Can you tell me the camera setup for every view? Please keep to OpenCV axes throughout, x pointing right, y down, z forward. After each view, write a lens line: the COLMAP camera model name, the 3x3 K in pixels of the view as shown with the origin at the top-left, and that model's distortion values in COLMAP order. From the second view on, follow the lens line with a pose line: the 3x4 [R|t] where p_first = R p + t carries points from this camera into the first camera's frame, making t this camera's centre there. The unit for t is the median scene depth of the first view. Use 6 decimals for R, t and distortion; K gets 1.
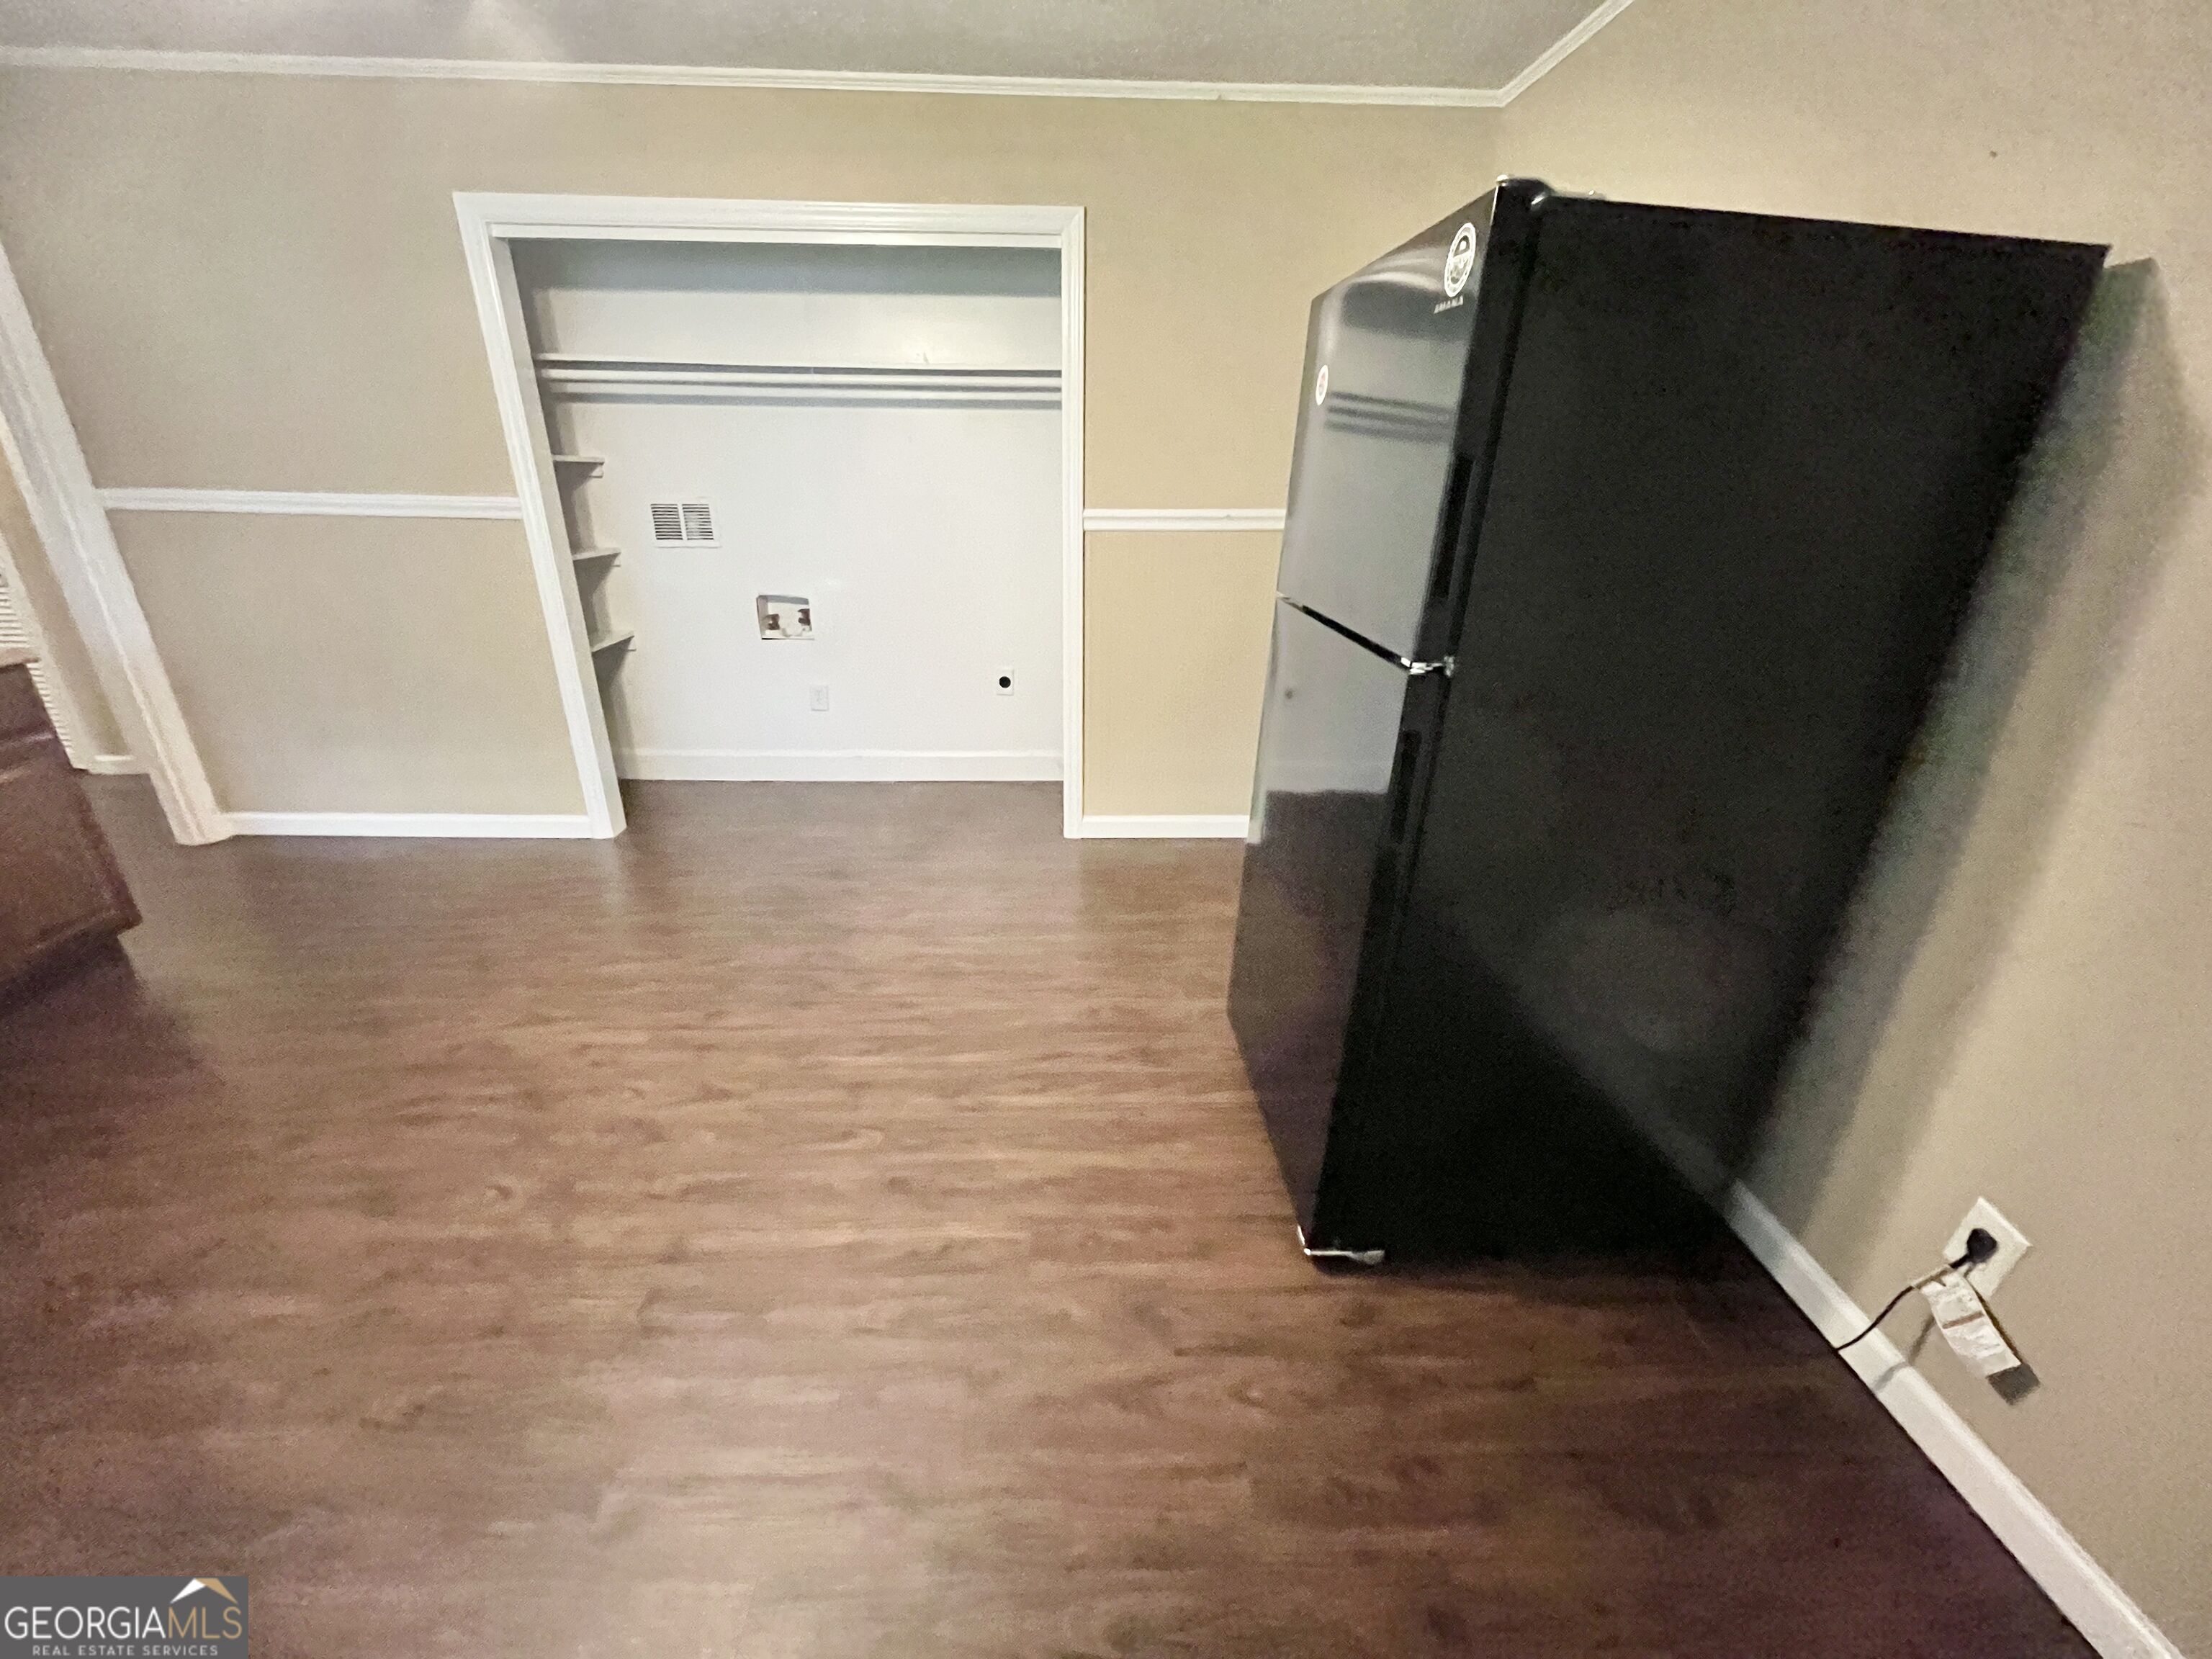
lens RADIAL K [[890.8, 0, 1111.0], [0, 890.8, 821.7], [0, 0, 1]] dist [-0.001121, -0.000796]
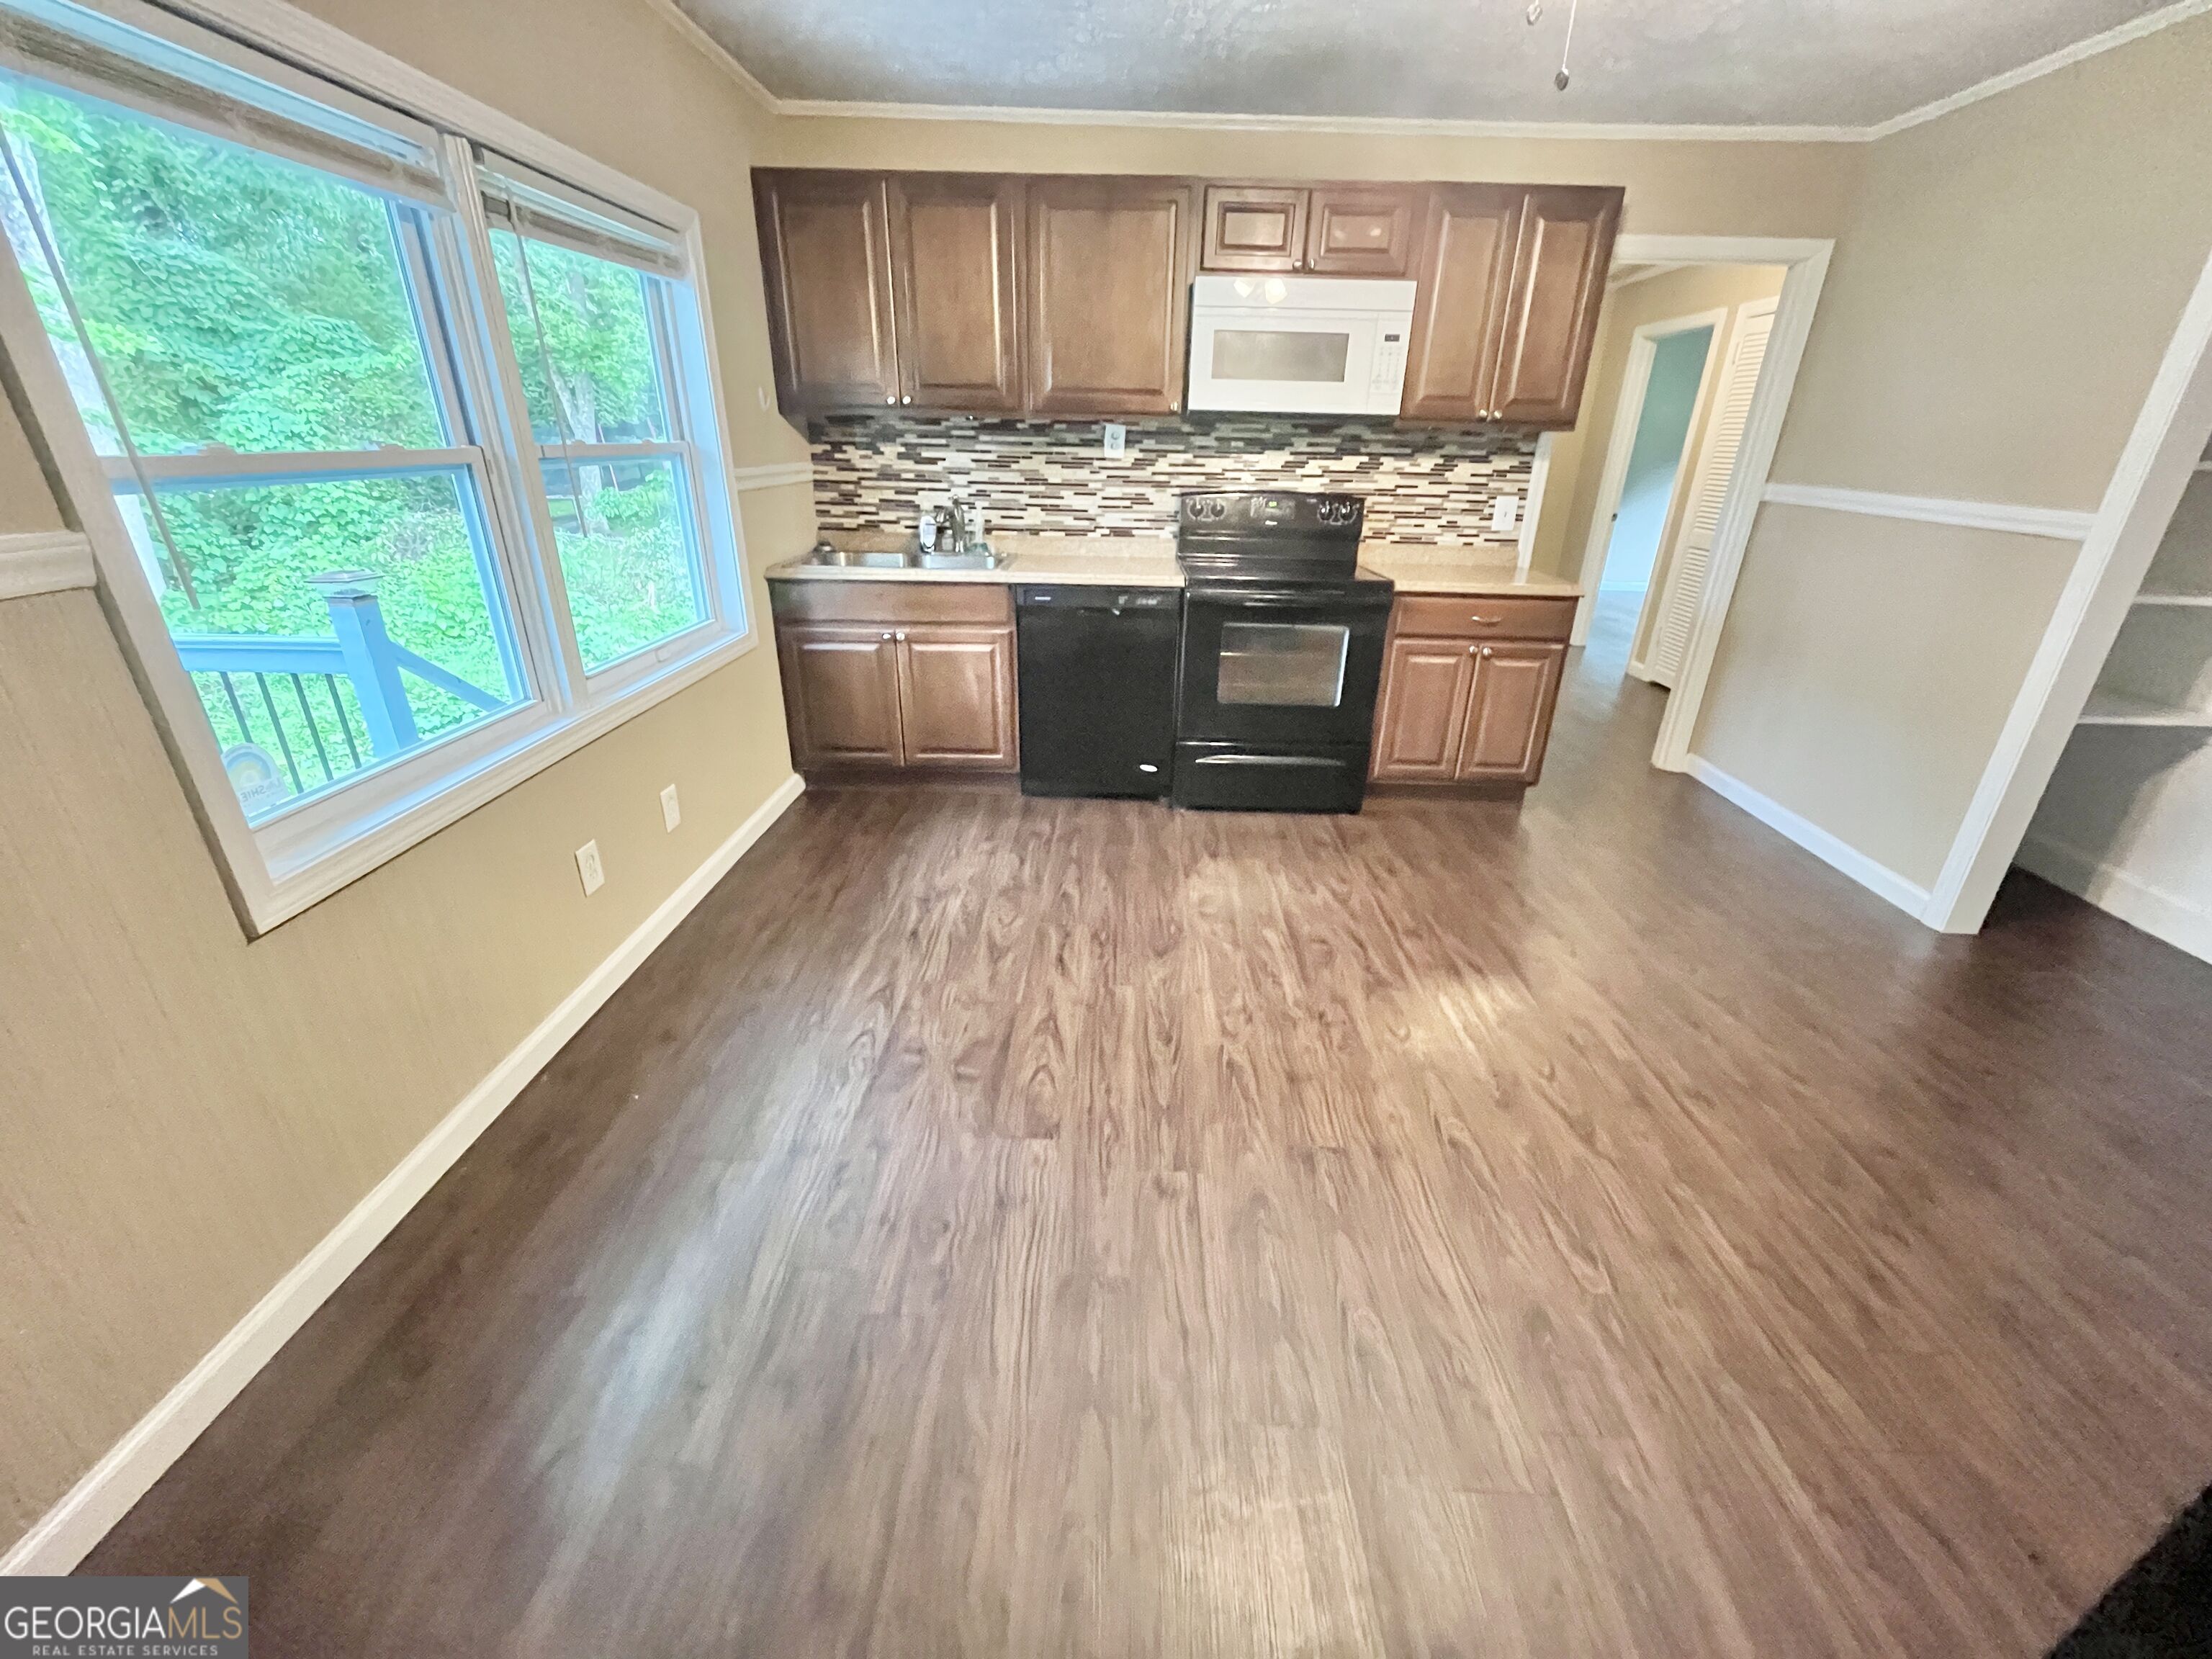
lens RADIAL K [[890.8, 0, 1111.0], [0, 890.8, 821.7], [0, 0, 1]] dist [-0.001121, -0.000796]
pose [[-0.057037, 0.382426, -0.922224, 0.282493], [-0.391479, 0.841185, 0.373032, -0.106386], [0.918418, 0.382308, 0.101733, 0.275925]]
